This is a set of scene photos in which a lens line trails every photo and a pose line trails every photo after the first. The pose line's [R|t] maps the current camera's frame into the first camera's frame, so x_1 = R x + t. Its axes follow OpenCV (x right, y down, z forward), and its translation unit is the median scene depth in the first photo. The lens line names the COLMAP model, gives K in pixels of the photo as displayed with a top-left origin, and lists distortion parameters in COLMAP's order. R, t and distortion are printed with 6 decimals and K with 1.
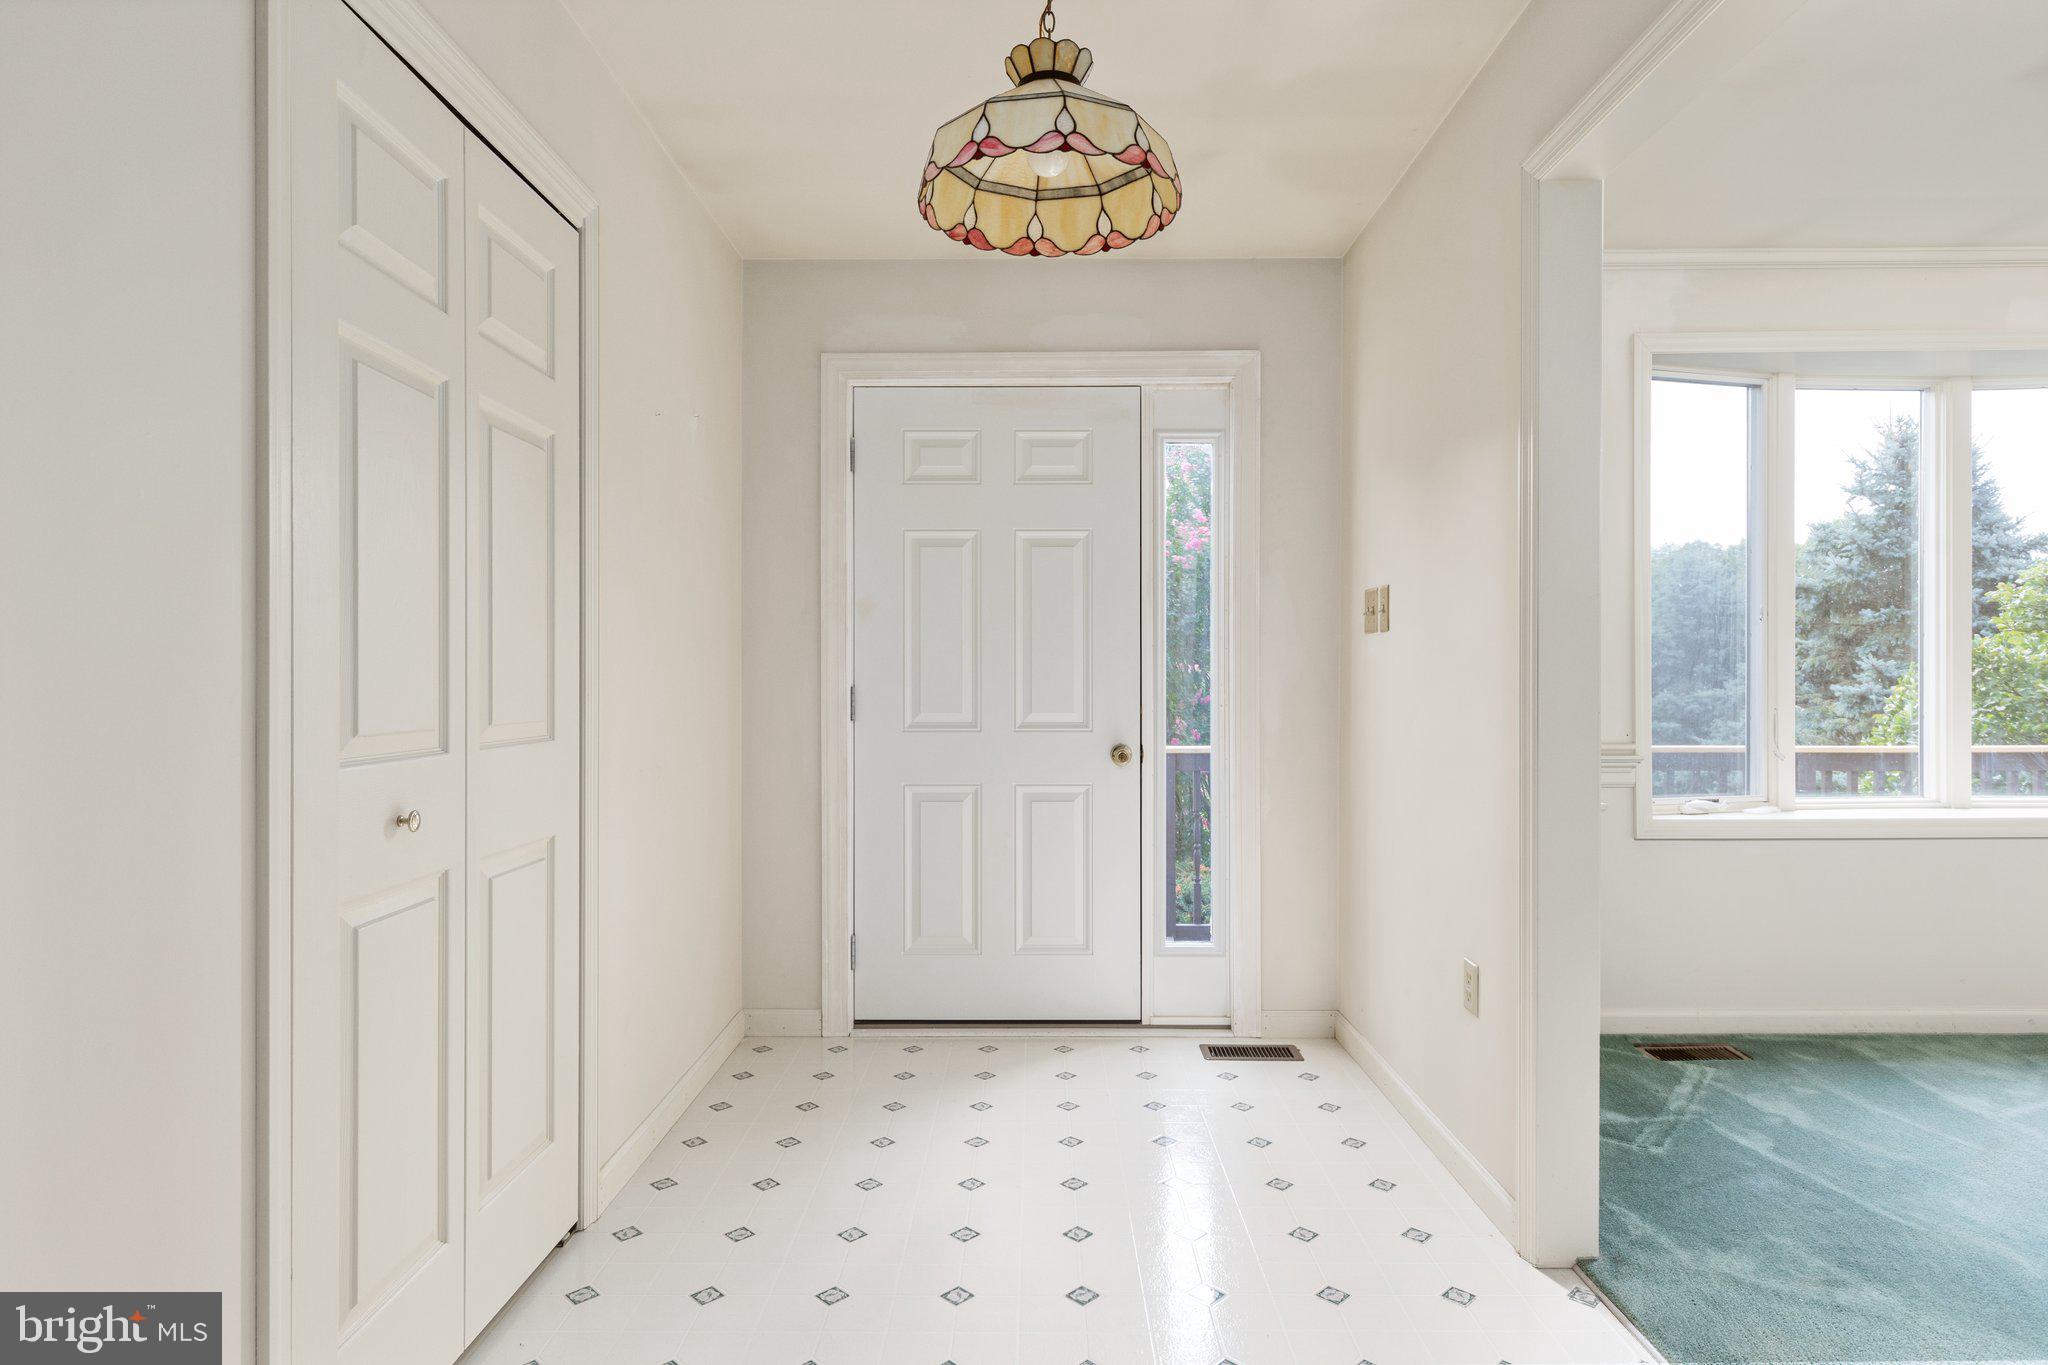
lens RADIAL K [[1192.0, 0, 1029.5], [0, 1192.0, 688.4], [0, 0, 1]] dist [0.008887, -0.000897]
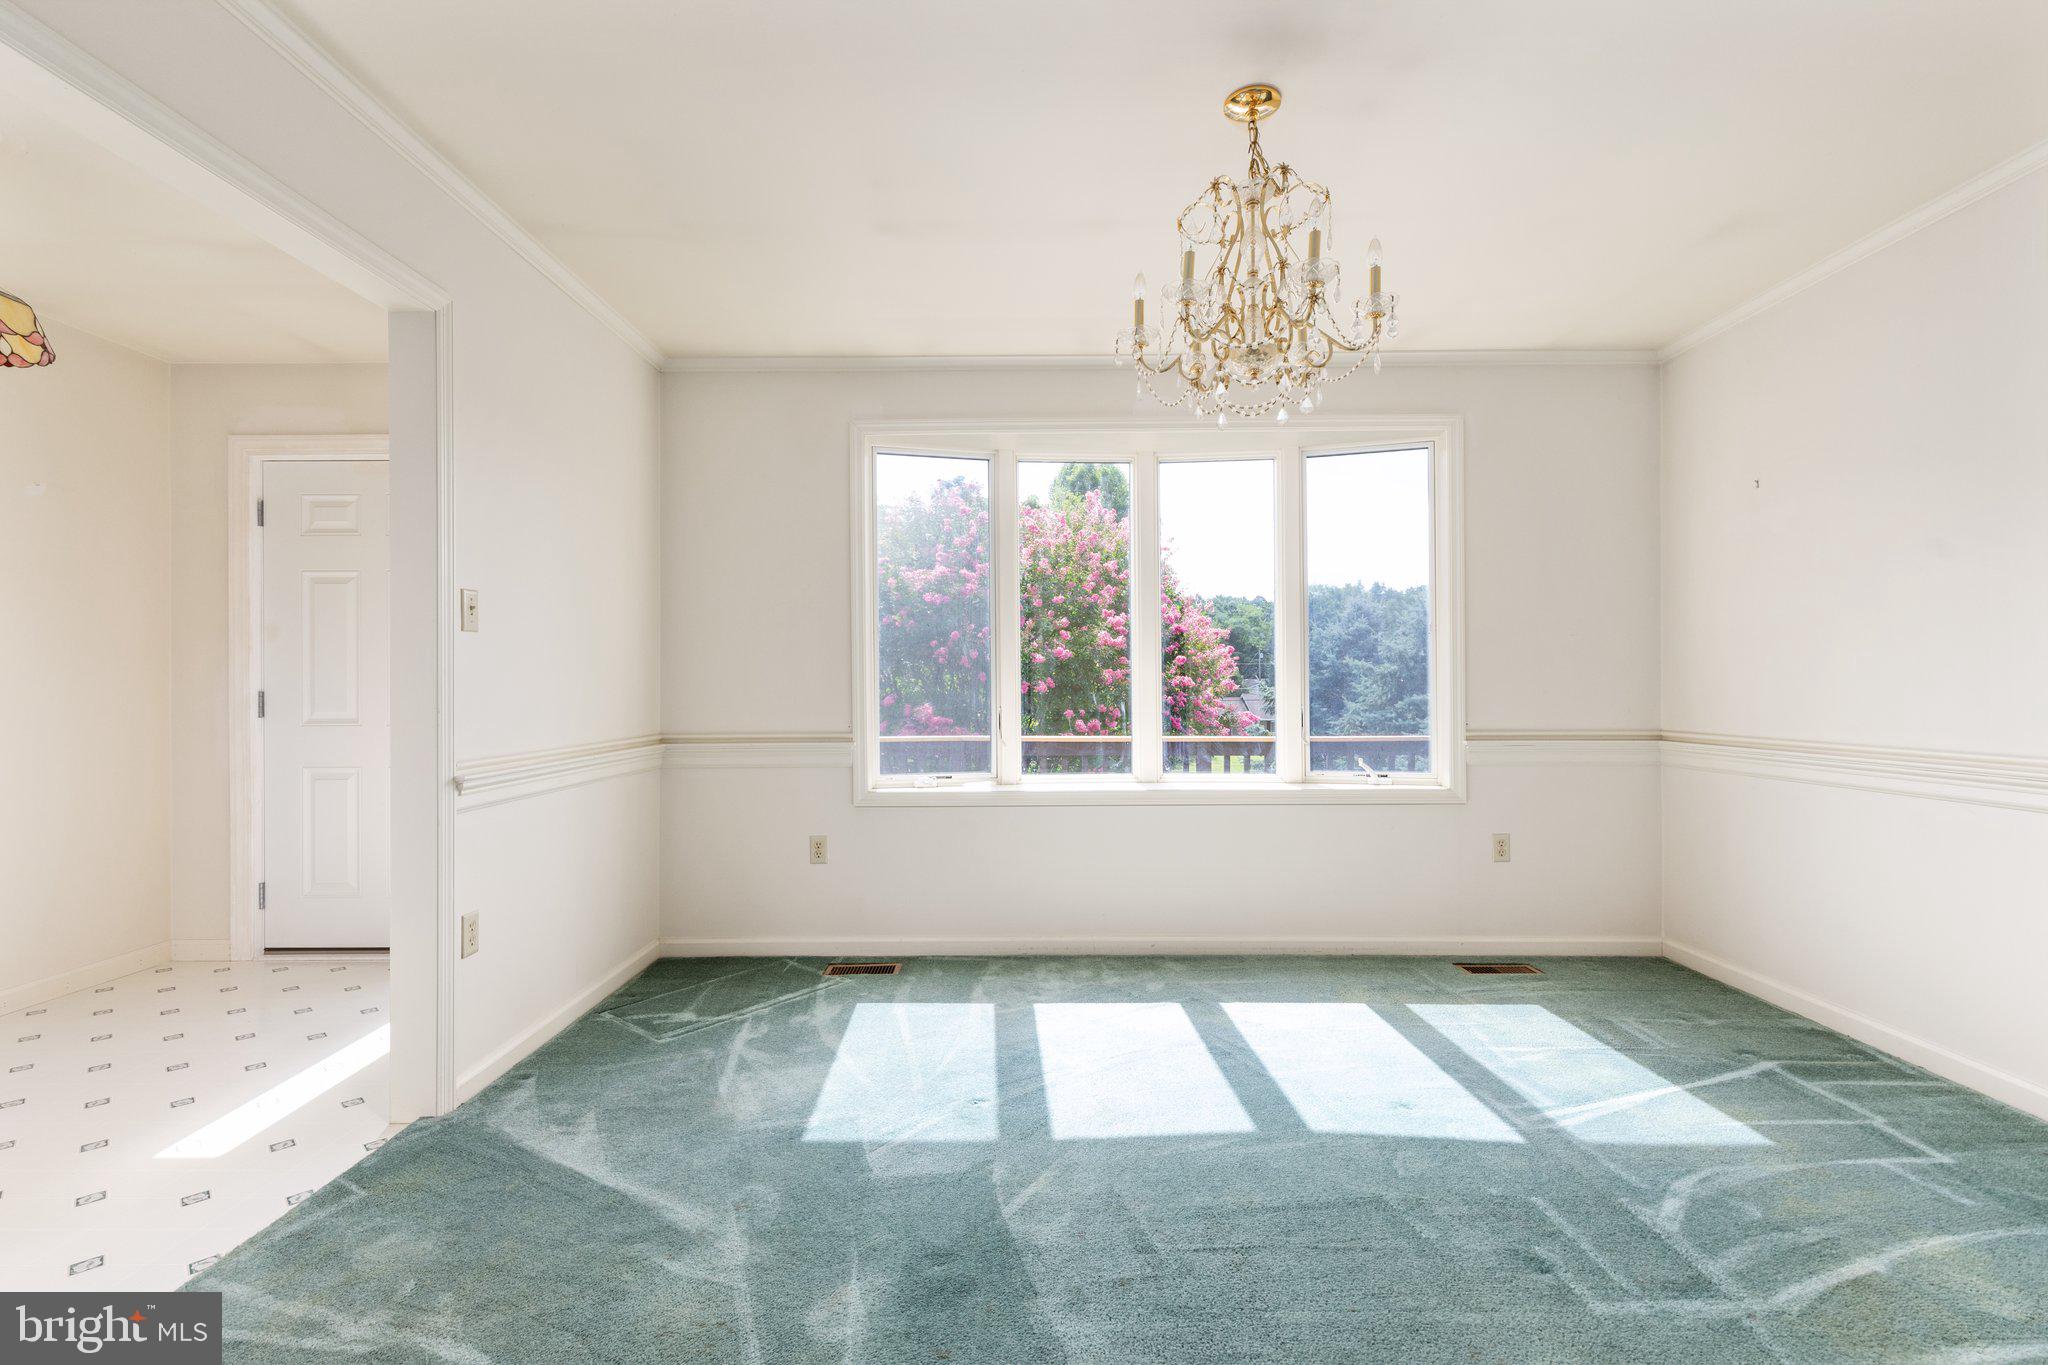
lens RADIAL K [[926.1, 0, 1019.2], [0, 926.1, 677.5], [0, 0, 1]] dist [0.008340, -0.000584]
pose [[0.999787, 0.002590, 0.020489, 0.655349], [-0.002342, 0.999924, -0.012132, -0.005360], [-0.020519, 0.012082, 0.999716, -0.030852]]
